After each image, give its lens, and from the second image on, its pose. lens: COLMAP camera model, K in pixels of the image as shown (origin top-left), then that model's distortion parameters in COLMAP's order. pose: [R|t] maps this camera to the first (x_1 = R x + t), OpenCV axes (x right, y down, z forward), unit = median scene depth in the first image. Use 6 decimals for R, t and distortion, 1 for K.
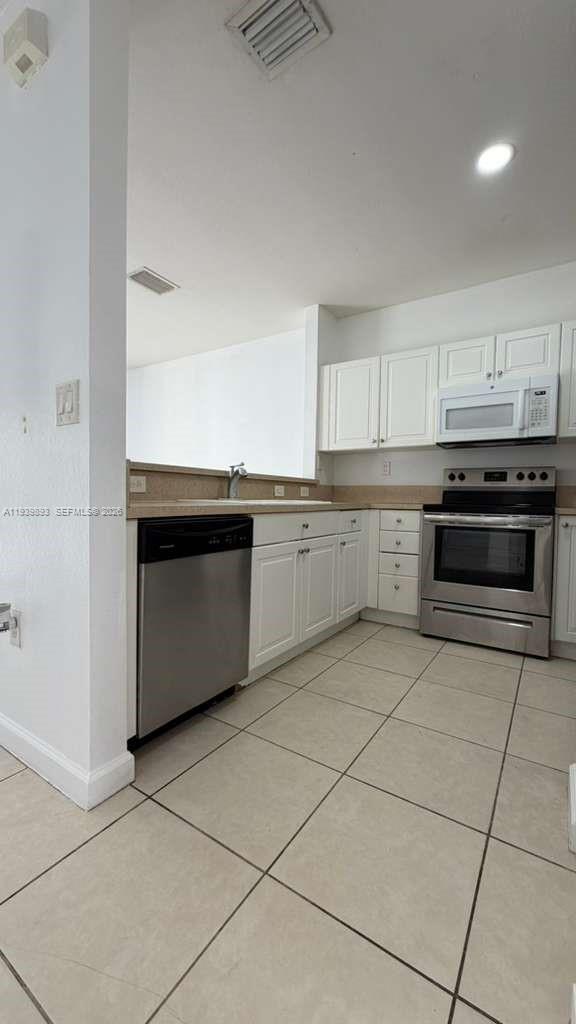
lens RADIAL K [[408.5, 0, 288.0], [0, 408.5, 512.0], [0, 0, 1]] dist [-0.001493, 0.000862]
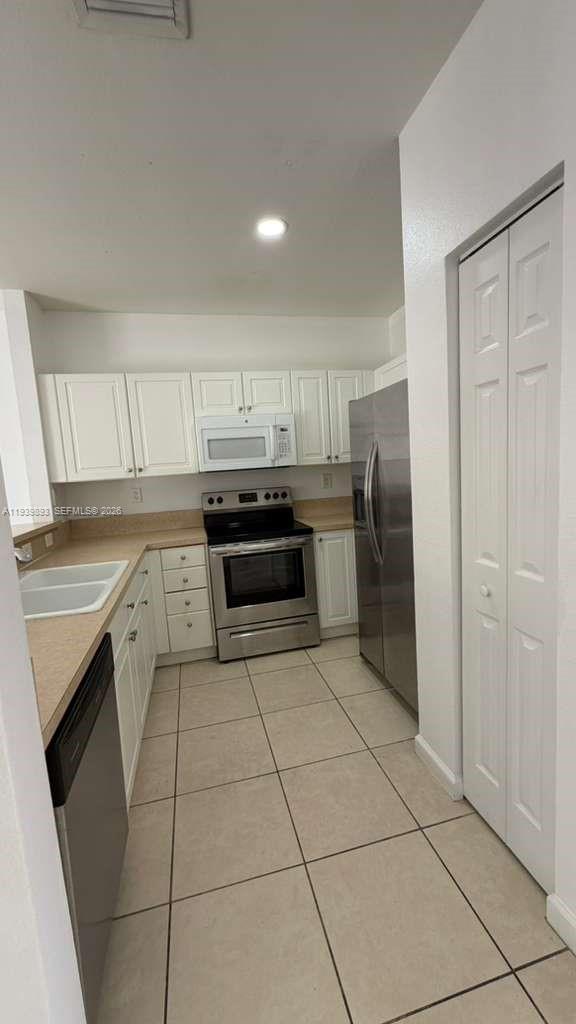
lens RADIAL K [[408.5, 0, 288.0], [0, 408.5, 512.0], [0, 0, 1]] dist [-0.001493, 0.000862]
pose [[0.681793, -0.146464, 0.716733, -0.242878], [0.104728, 0.989203, 0.102520, -0.163489], [-0.724010, 0.005164, 0.689770, 0.161098]]
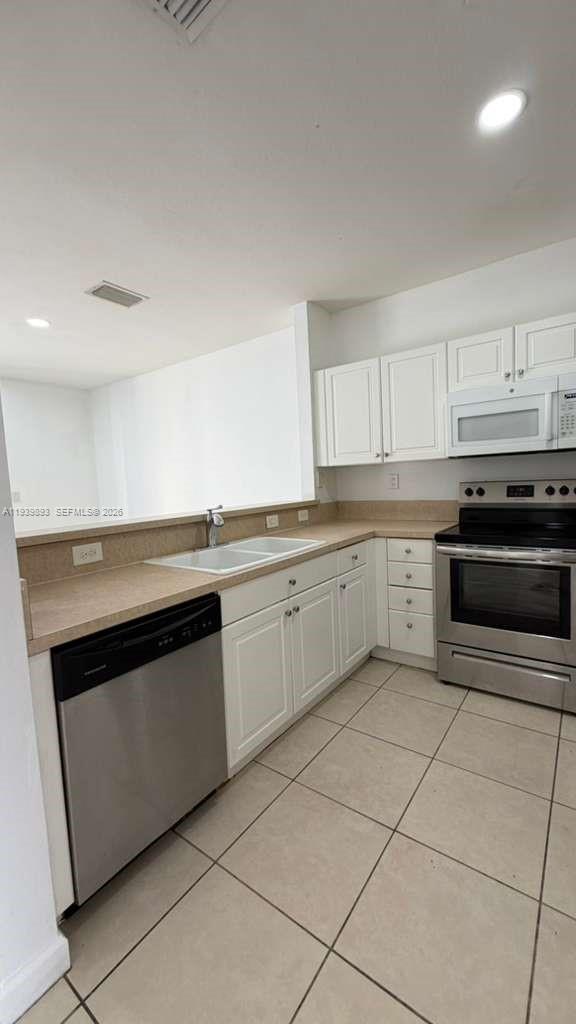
lens RADIAL K [[408.5, 0, 288.0], [0, 408.5, 512.0], [0, 0, 1]] dist [-0.001493, 0.000862]
pose [[0.996341, -0.060470, -0.060392, 0.075457], [0.063215, 0.997002, 0.044610, -0.121141], [0.057514, -0.048265, 0.997177, 0.121205]]
